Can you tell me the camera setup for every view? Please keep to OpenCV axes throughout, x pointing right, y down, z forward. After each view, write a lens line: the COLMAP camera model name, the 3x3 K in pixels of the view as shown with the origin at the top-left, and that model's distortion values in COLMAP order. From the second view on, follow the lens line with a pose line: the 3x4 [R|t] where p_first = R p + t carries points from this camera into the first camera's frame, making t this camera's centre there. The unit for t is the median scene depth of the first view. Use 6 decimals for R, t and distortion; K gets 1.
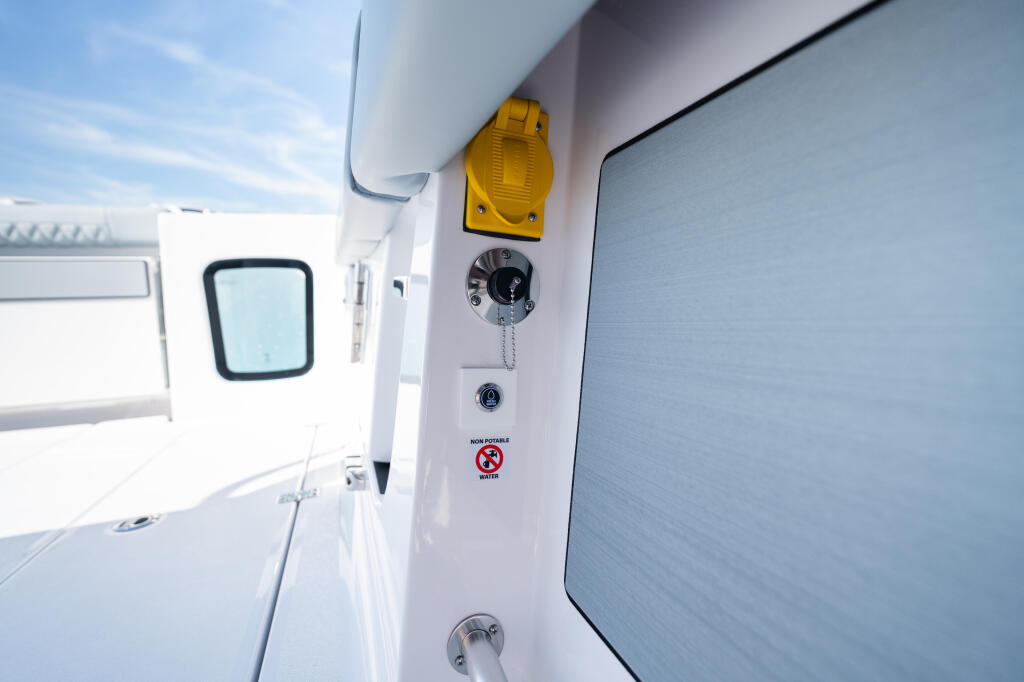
lens RADIAL K [[495.0, 0, 521.8], [0, 495.0, 340.1], [0, 0, 1]] dist [-0.029059, 0.015102]
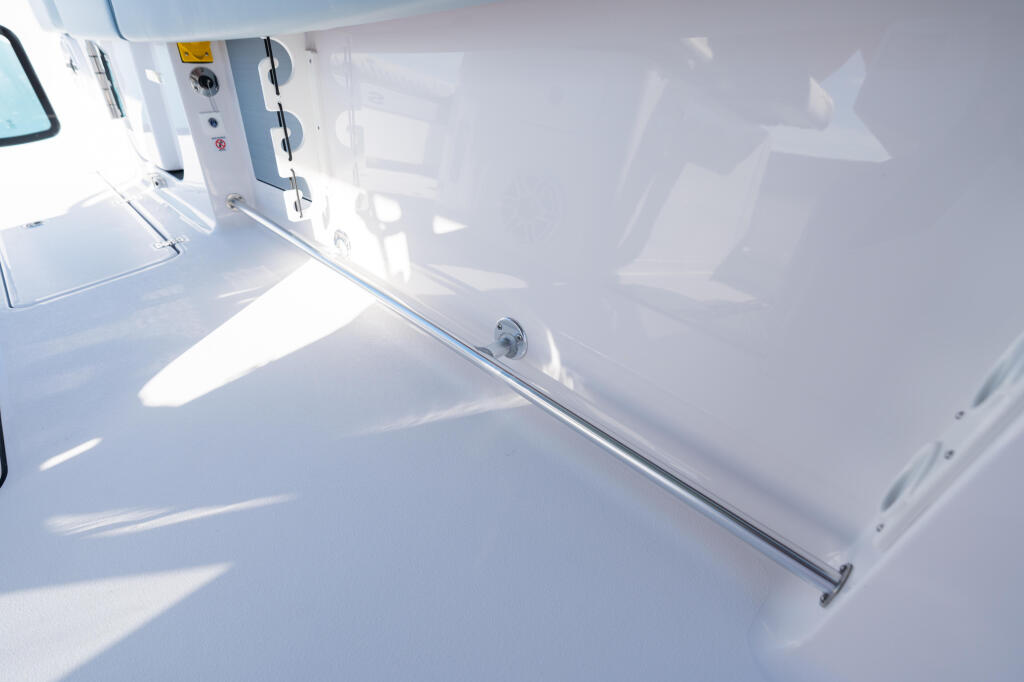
lens RADIAL K [[497.0, 0, 511.1], [0, 497.0, 347.8], [0, 0, 1]] dist [0.002475, 0.000425]
pose [[0.919005, -0.250154, 0.304716, 0.342614], [0.065246, 0.858757, 0.508212, -0.136575], [-0.388808, -0.447168, 0.805524, -2.837074]]
